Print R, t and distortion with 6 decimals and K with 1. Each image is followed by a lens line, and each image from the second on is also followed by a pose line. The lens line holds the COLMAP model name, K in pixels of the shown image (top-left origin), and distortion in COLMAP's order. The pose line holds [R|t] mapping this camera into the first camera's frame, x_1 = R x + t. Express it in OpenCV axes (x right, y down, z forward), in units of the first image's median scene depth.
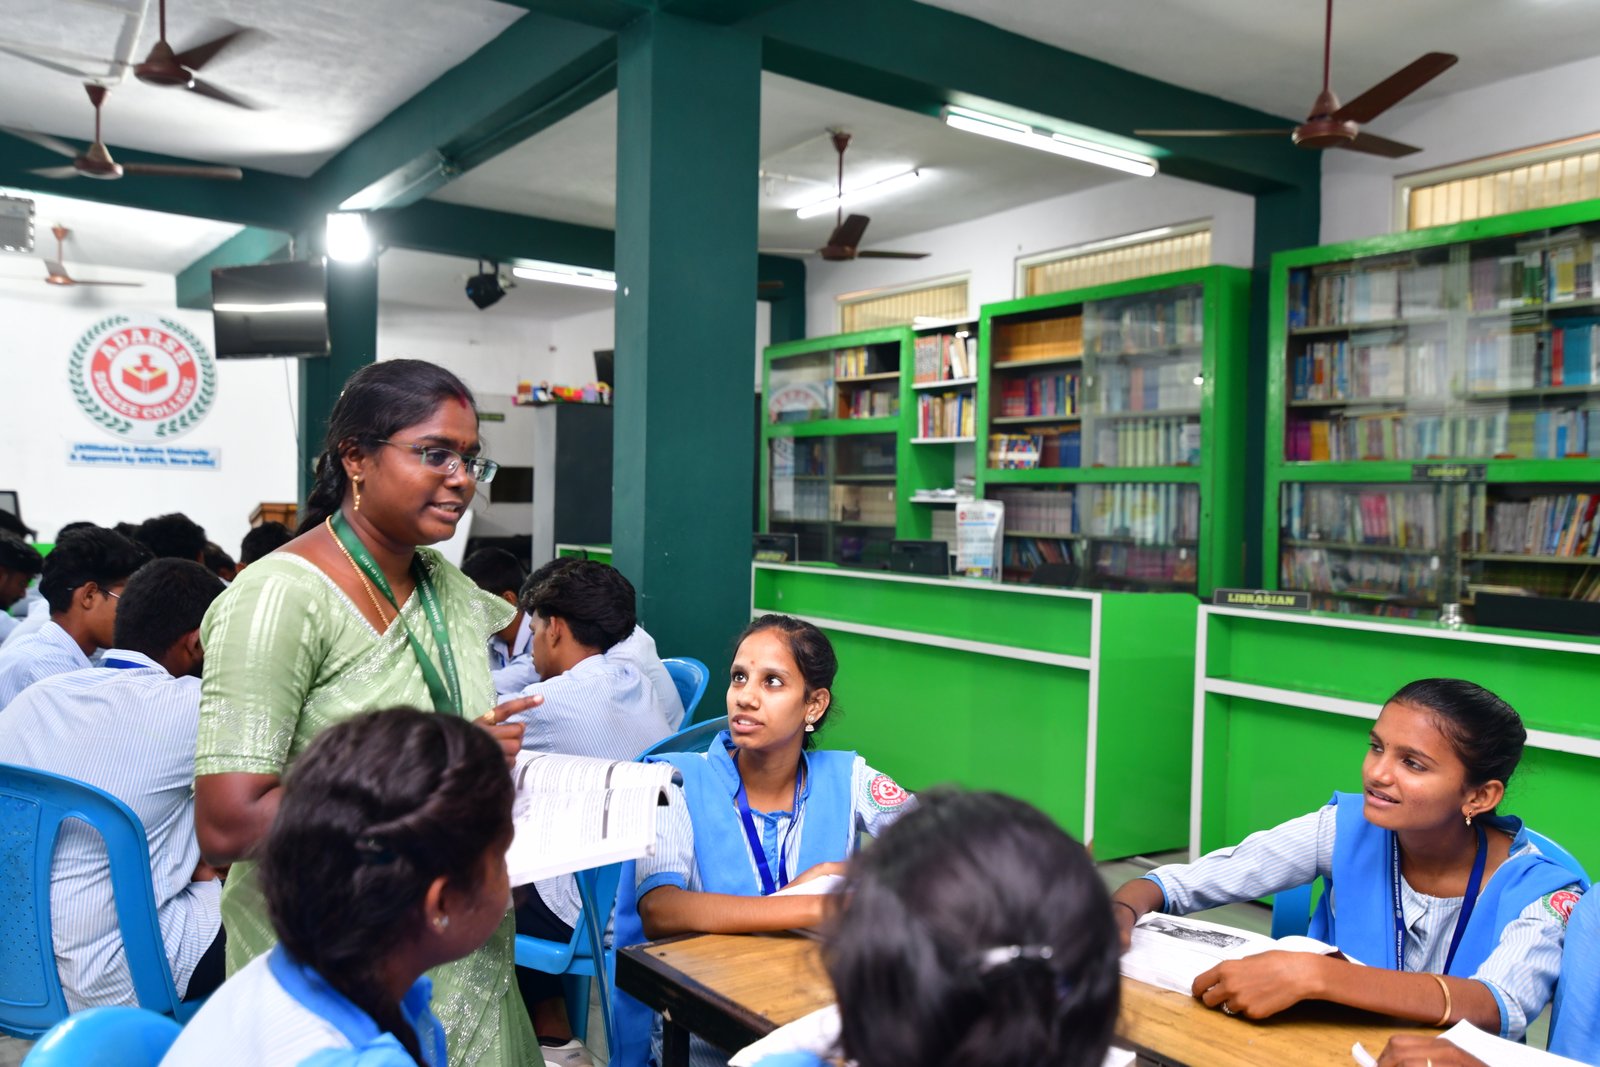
lens RADIAL K [[1307.2, 0, 810.4], [0, 1307.2, 524.3], [0, 0, 1]] dist [0.045172, 0.005727]
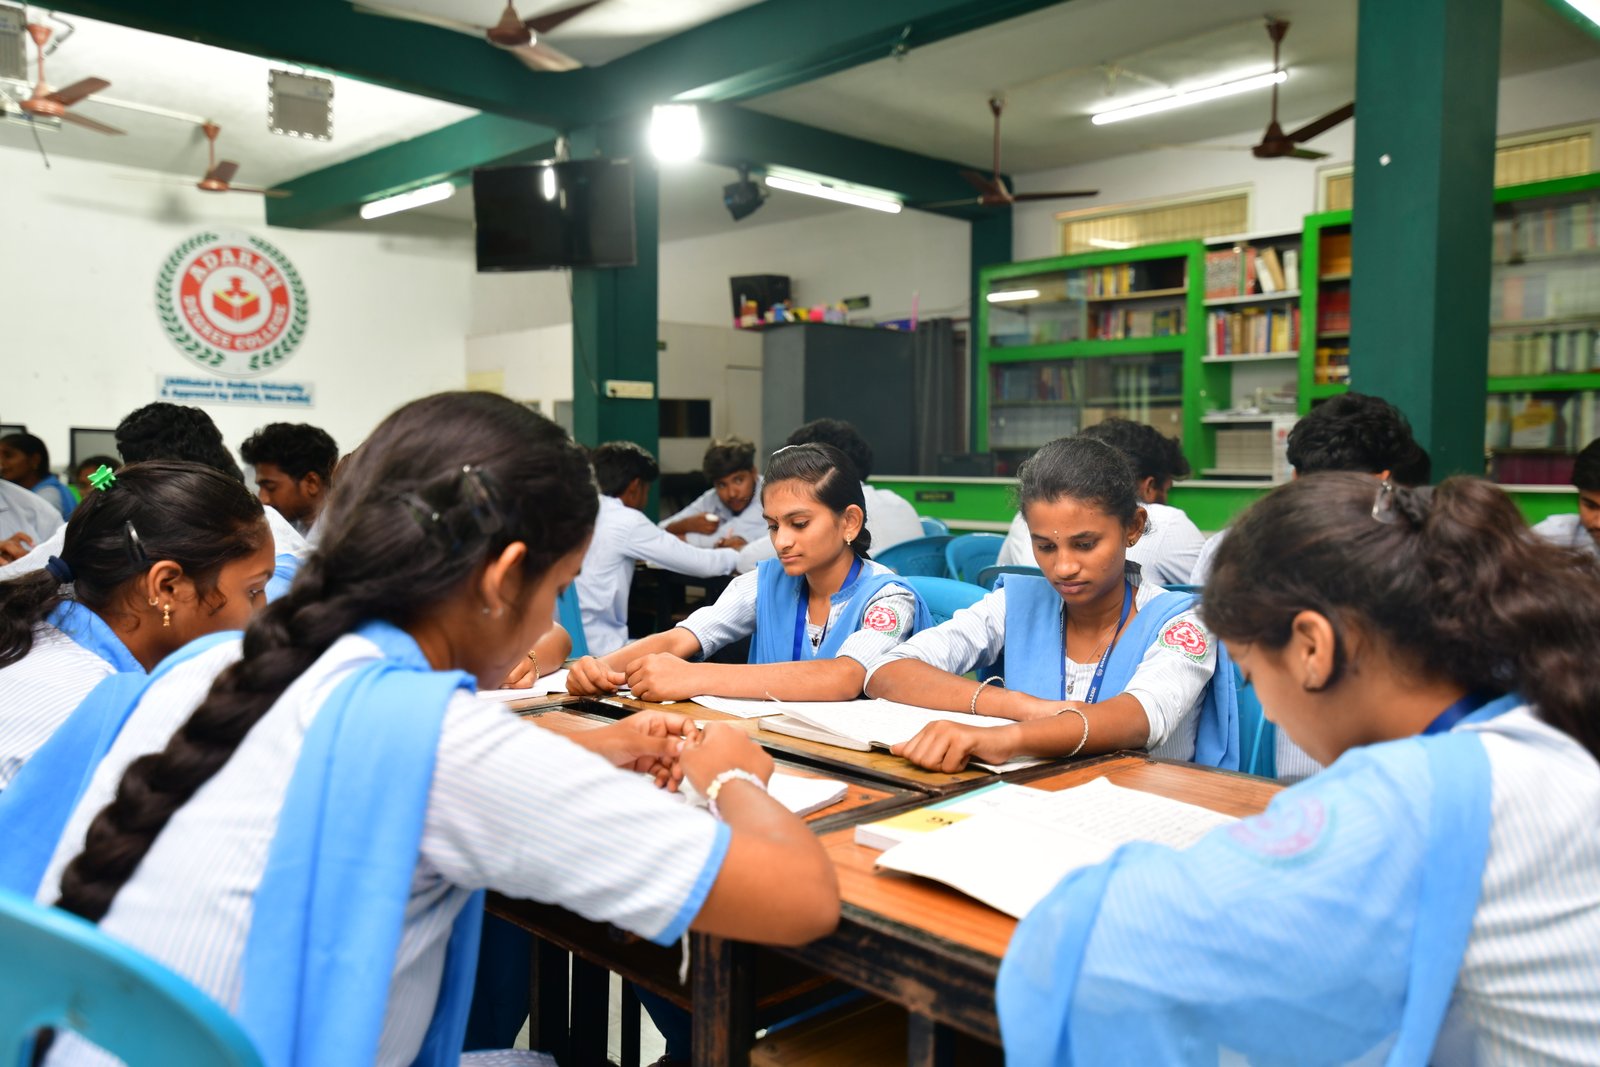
lens RADIAL K [[1307.2, 0, 810.4], [0, 1307.2, 524.3], [0, 0, 1]] dist [0.045172, 0.005727]
pose [[0.987932, -0.023389, 0.153111, -0.382048], [0.018220, 0.999219, 0.035076, 0.020307], [-0.153811, -0.031863, 0.987586, 0.082031]]
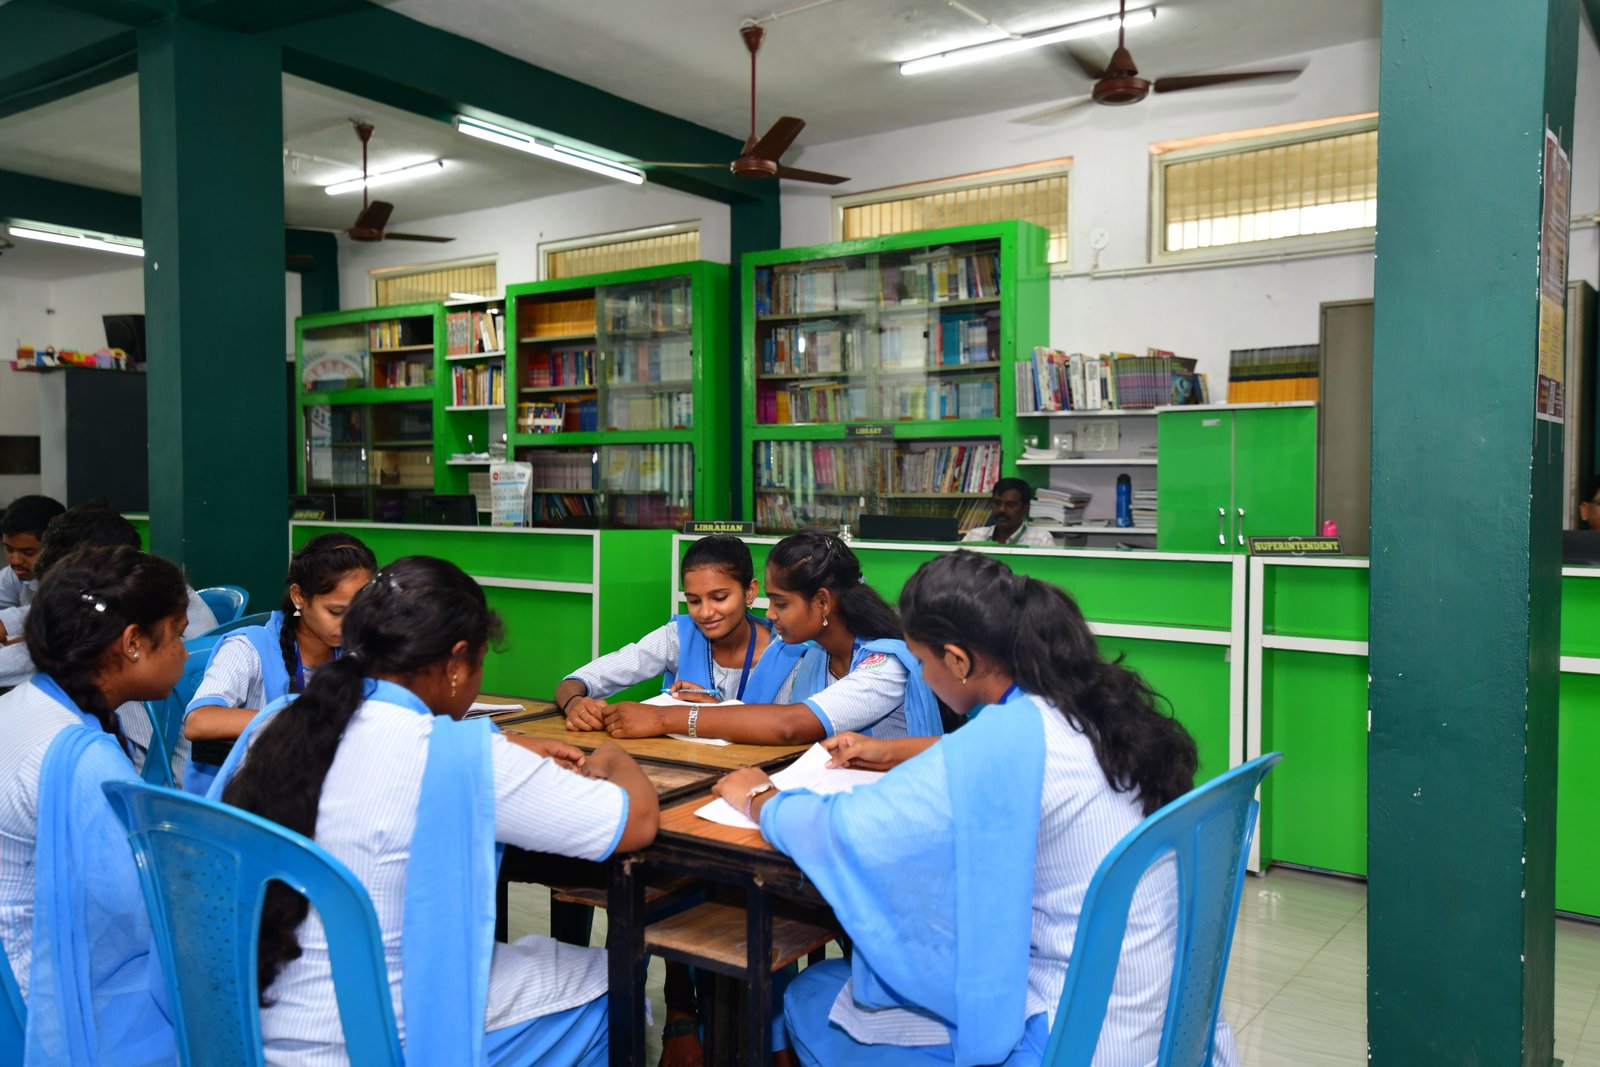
lens RADIAL K [[1307.2, 0, 810.4], [0, 1307.2, 524.3], [0, 0, 1]] dist [0.045172, 0.005727]
pose [[0.945272, -0.028069, 0.325075, 0.006679], [0.021866, 0.999503, 0.022720, 0.014718], [-0.325551, -0.014369, 0.945415, -0.133340]]
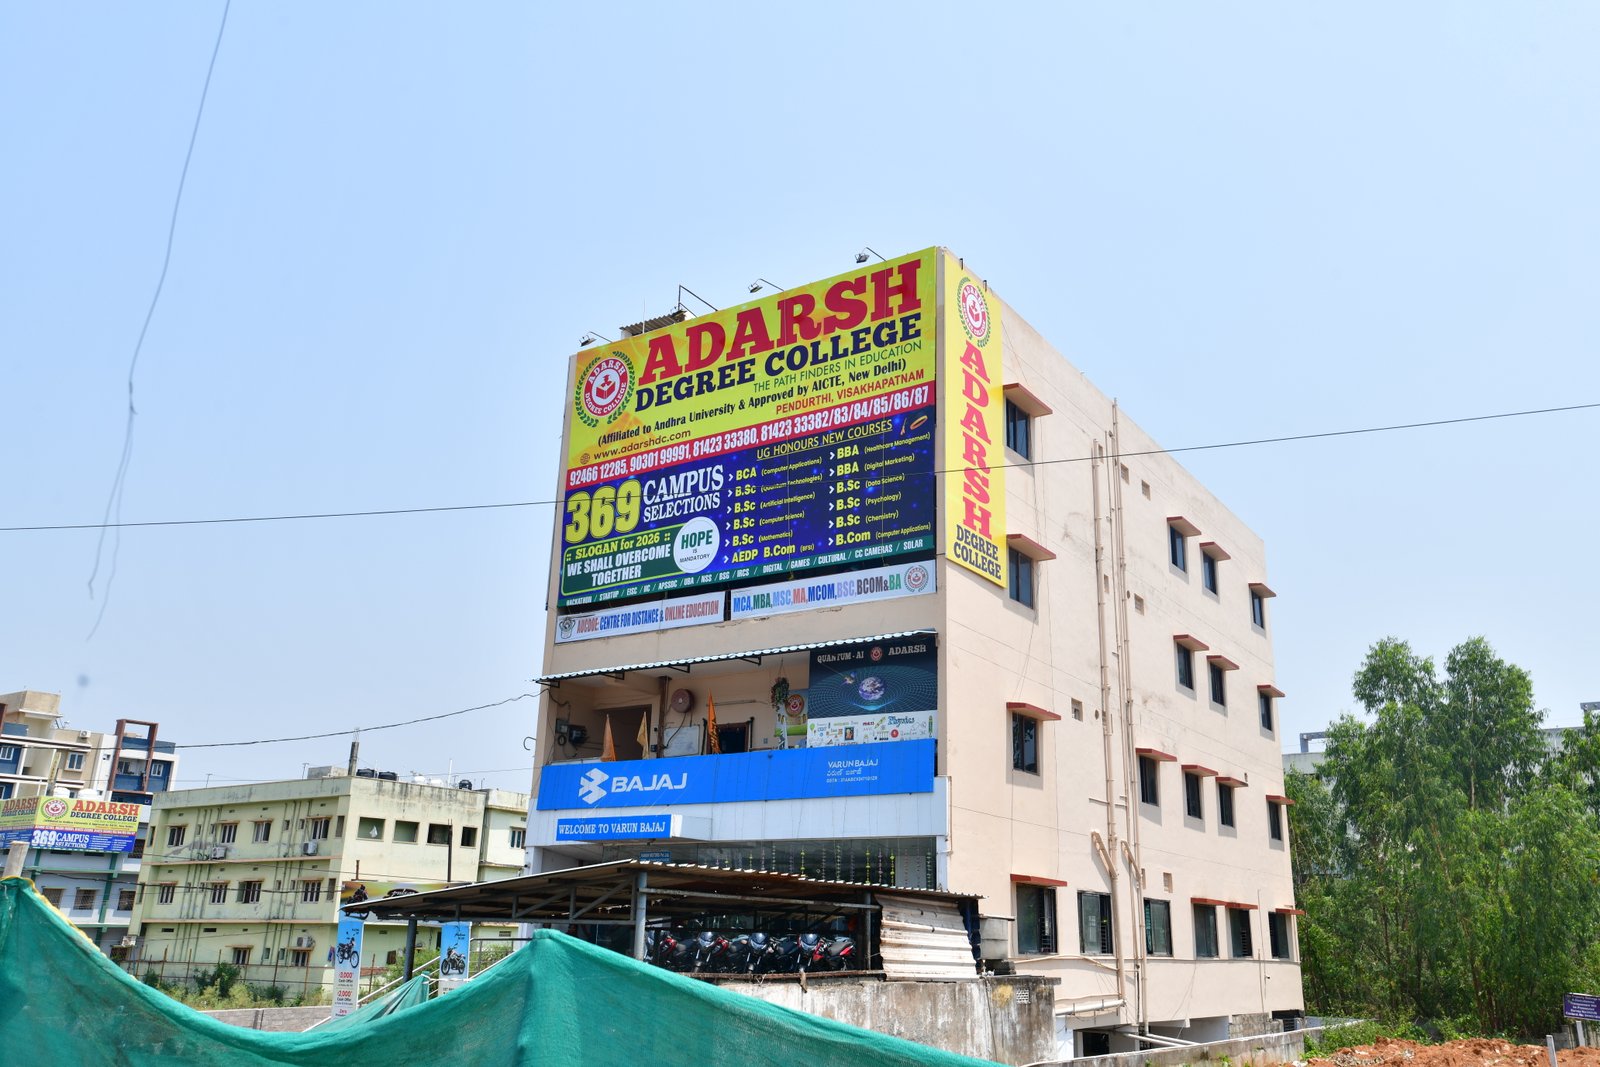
lens RADIAL K [[1307.2, 0, 810.4], [0, 1307.2, 524.3], [0, 0, 1]] dist [0.045172, 0.005727]
pose [[0.354981, -0.293958, -0.887455, 1.313398], [-0.032334, 0.944850, -0.325902, 0.777534], [0.934314, 0.144384, 0.325899, 1.098233]]
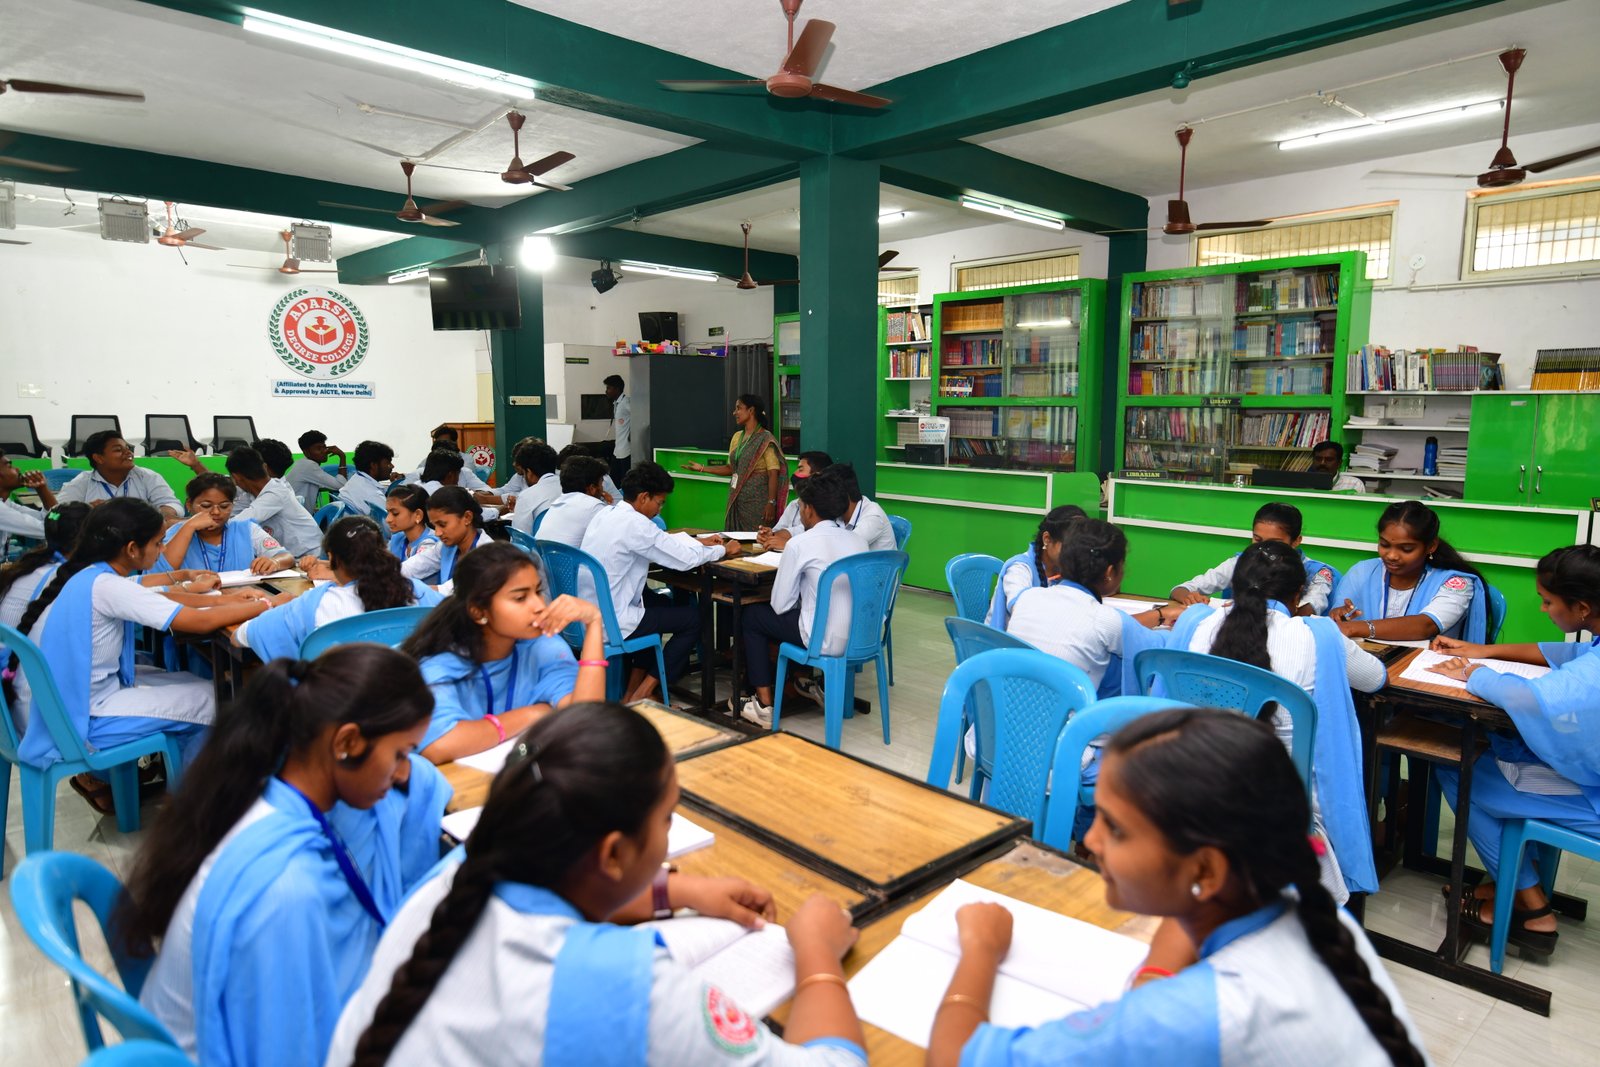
lens RADIAL K [[979.2, 0, 818.5], [0, 979.2, 526.6], [0, 0, 1]] dist [0.020351, -0.002506]
pose [[0.990537, -0.031548, 0.133571, -0.178948], [0.016707, 0.993701, 0.110808, -0.019115], [-0.136225, -0.107527, 0.984825, -0.198506]]
